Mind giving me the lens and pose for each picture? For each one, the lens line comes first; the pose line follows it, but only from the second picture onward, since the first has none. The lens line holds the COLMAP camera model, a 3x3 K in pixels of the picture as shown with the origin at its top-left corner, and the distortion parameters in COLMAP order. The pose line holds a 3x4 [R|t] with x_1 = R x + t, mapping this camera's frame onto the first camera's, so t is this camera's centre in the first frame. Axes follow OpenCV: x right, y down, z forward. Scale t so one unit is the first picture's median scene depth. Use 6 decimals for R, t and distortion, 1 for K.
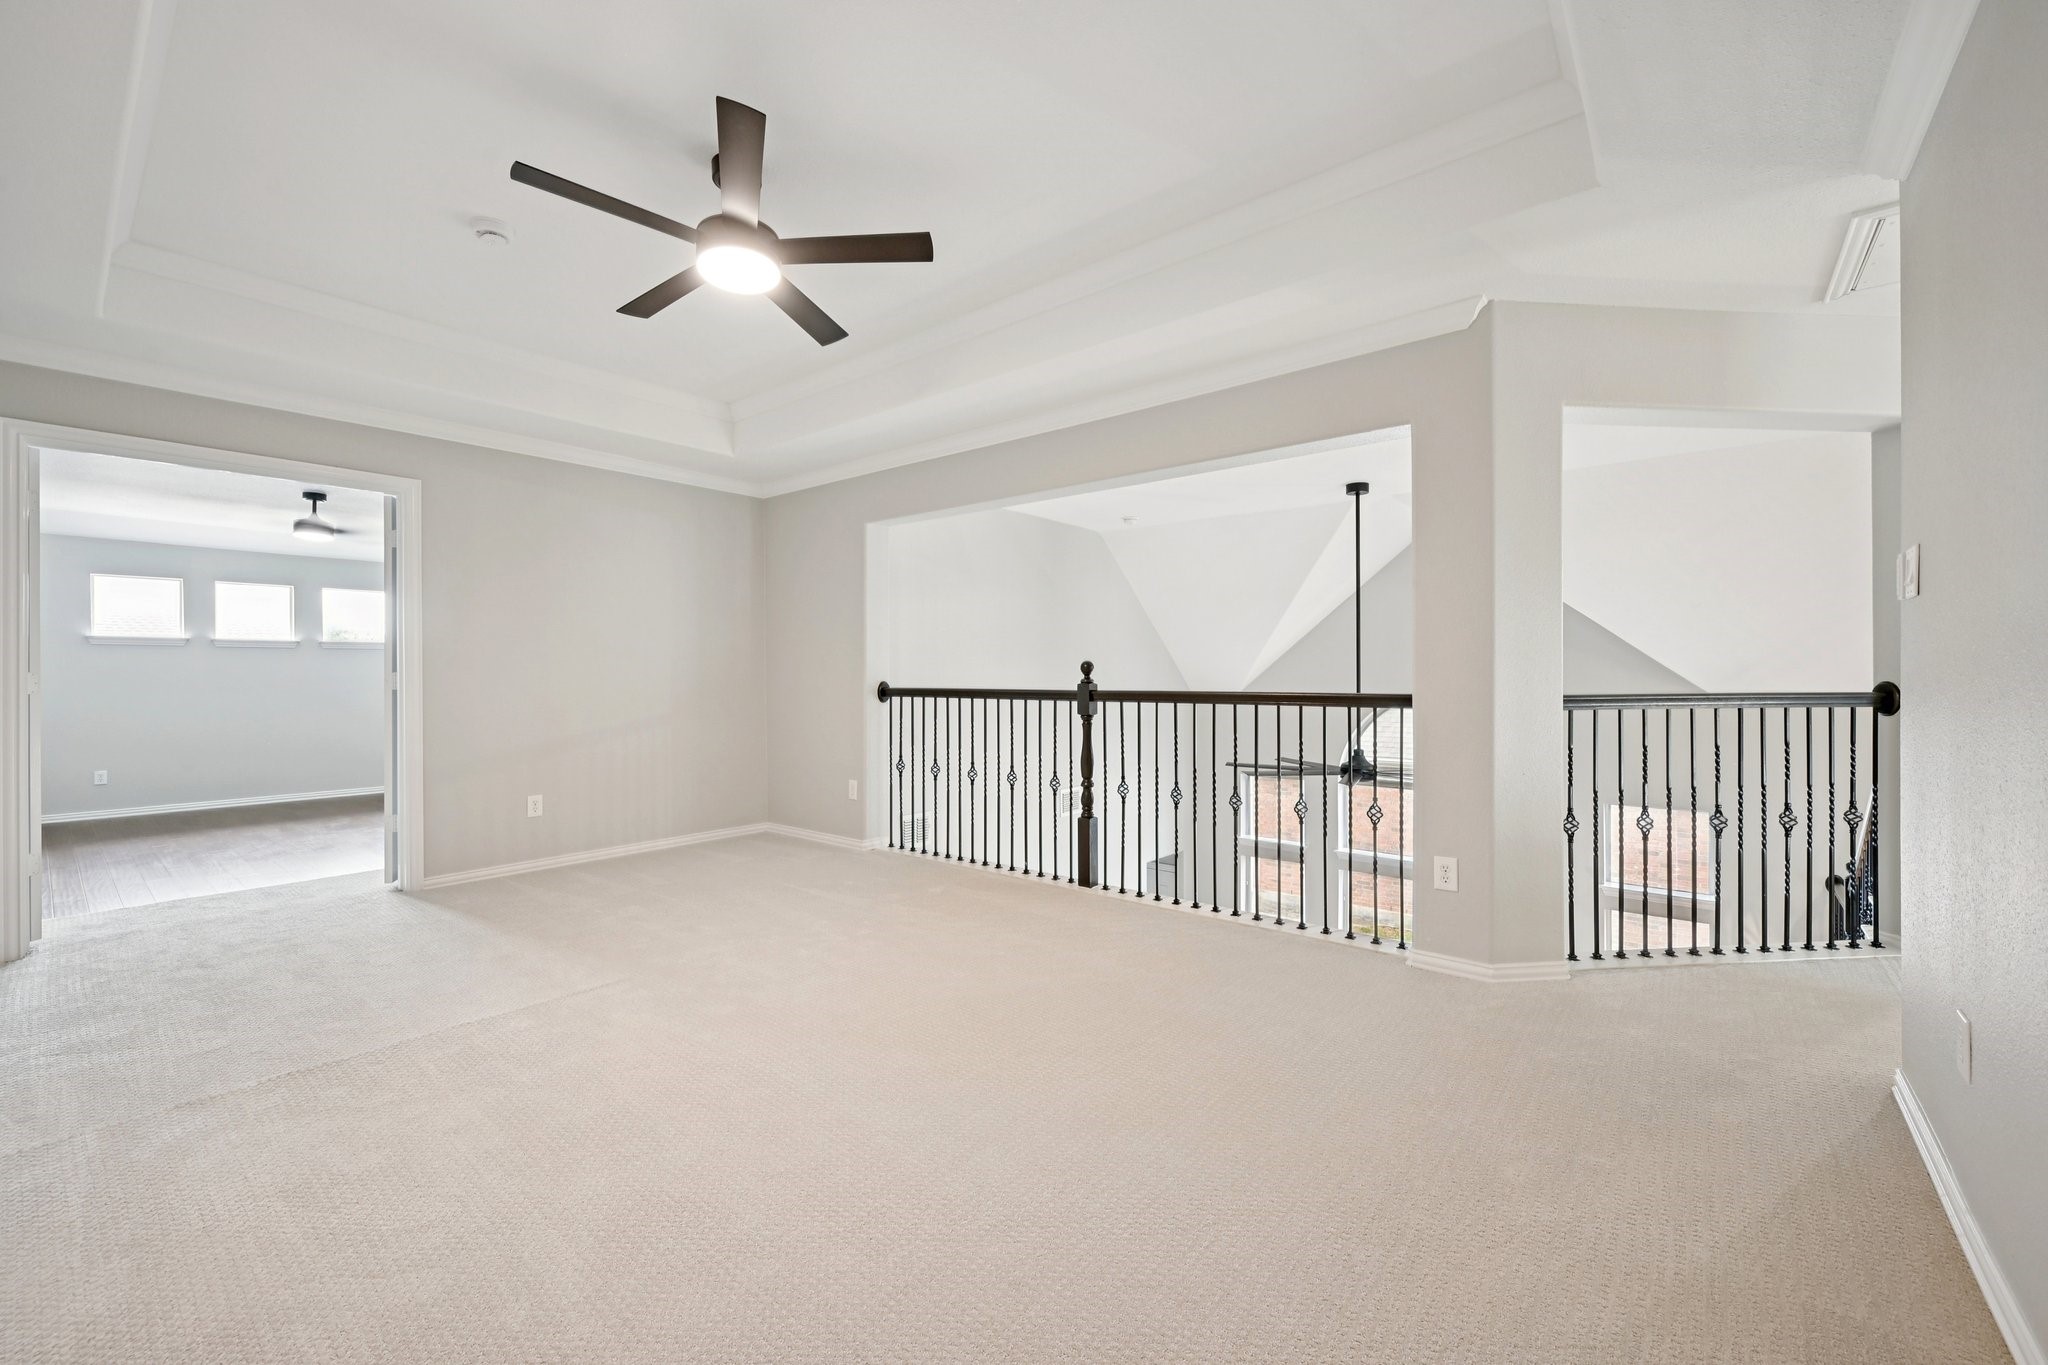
lens RADIAL K [[806.3, 0, 1024.0], [0, 806.3, 682.5], [0, 0, 1]] dist [0.000254, 0.000113]
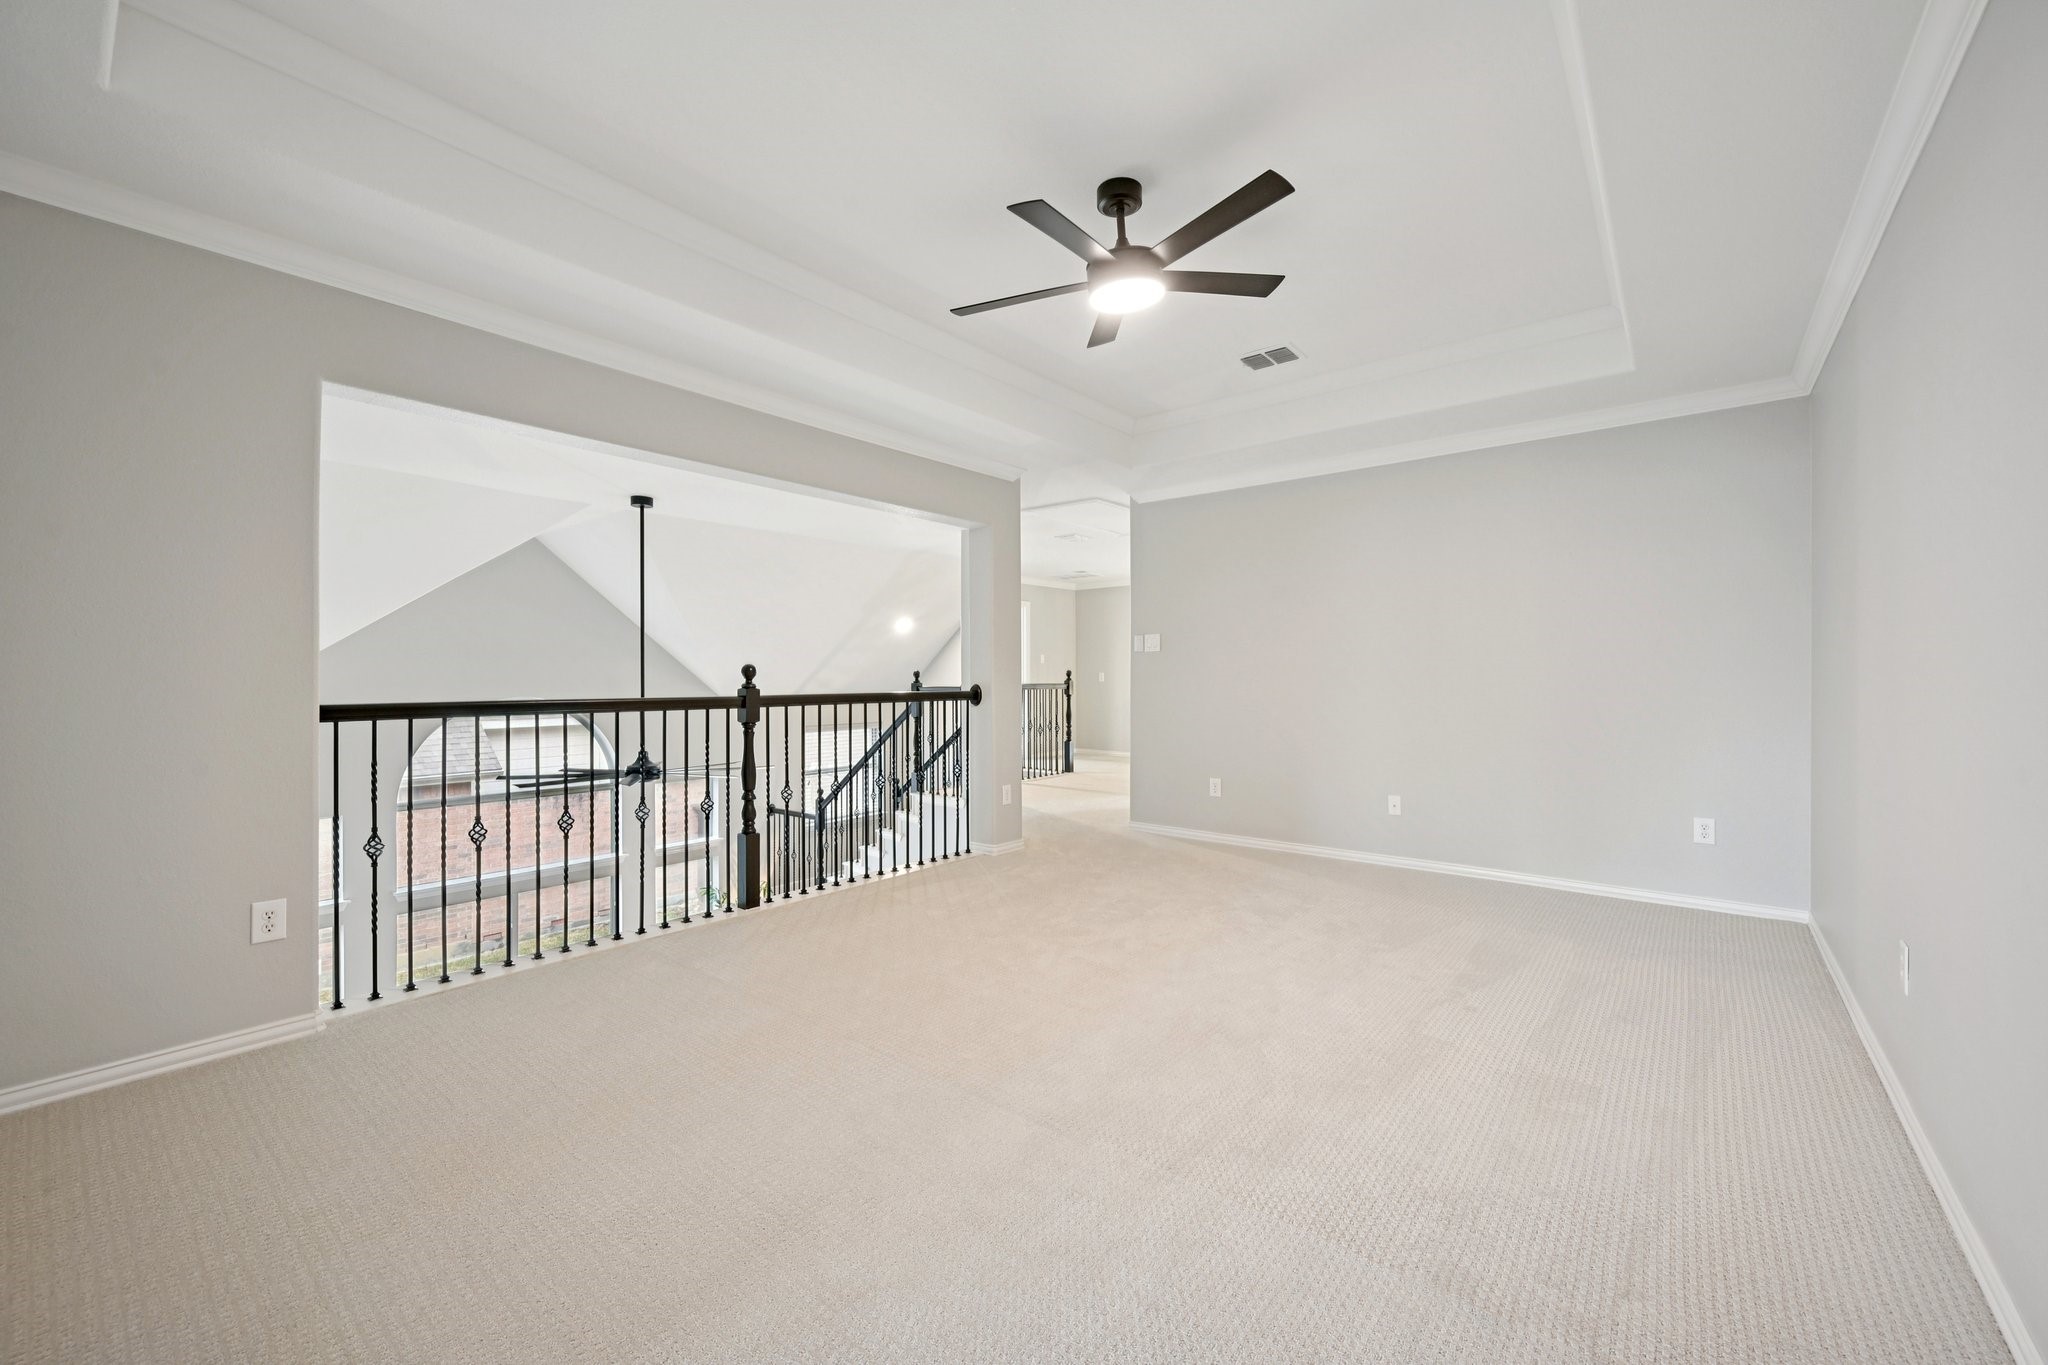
lens RADIAL K [[806.3, 0, 1024.0], [0, 806.3, 682.5], [0, 0, 1]] dist [0.000254, 0.000113]
pose [[0.007362, -0.003455, 0.999967, -0.838376], [0.012907, 0.999911, 0.003360, -0.004846], [-0.999890, 0.012882, 0.007406, 0.670199]]
